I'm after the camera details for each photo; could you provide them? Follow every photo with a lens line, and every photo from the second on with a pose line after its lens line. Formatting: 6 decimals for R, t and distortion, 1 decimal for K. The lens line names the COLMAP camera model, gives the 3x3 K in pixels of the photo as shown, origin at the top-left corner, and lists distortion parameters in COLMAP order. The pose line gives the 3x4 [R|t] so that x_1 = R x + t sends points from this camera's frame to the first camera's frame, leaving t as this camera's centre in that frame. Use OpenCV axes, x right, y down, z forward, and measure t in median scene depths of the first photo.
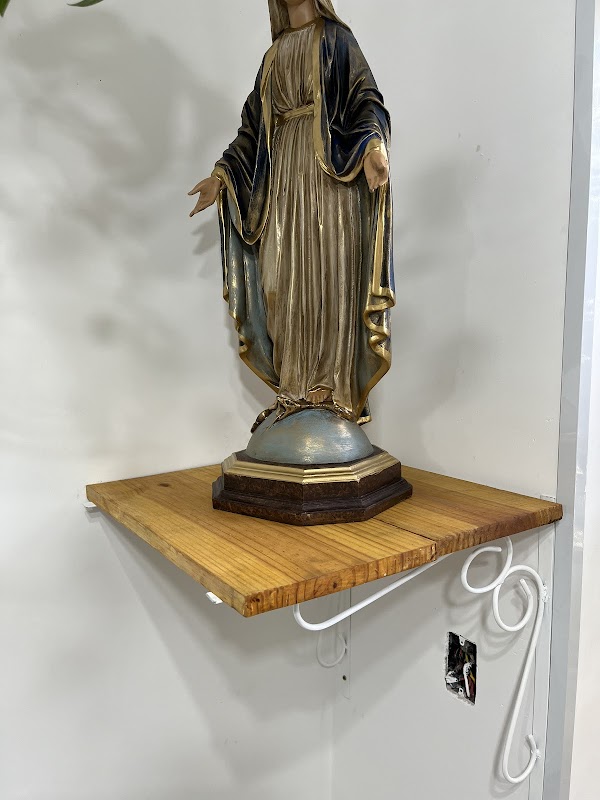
lens RADIAL K [[618.4, 0, 300.0], [0, 618.4, 400.0], [0, 0, 1]] dist [0.072599, -0.097006]
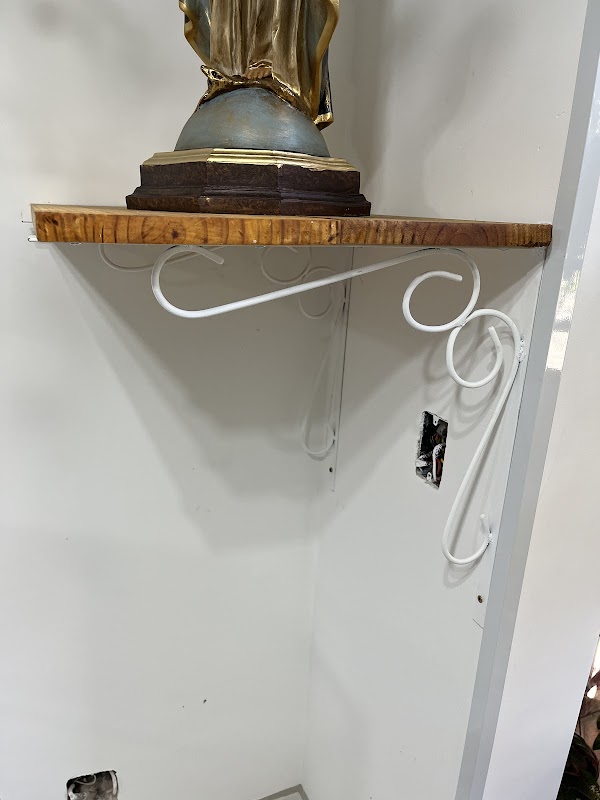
lens RADIAL K [[618.4, 0, 300.0], [0, 618.4, 400.0], [0, 0, 1]] dist [0.072599, -0.097006]
pose [[0.979045, 0.107185, -0.173155, 0.265781], [-0.071790, 0.977350, 0.199080, 0.239696], [0.190571, -0.182477, 0.964565, 0.163769]]
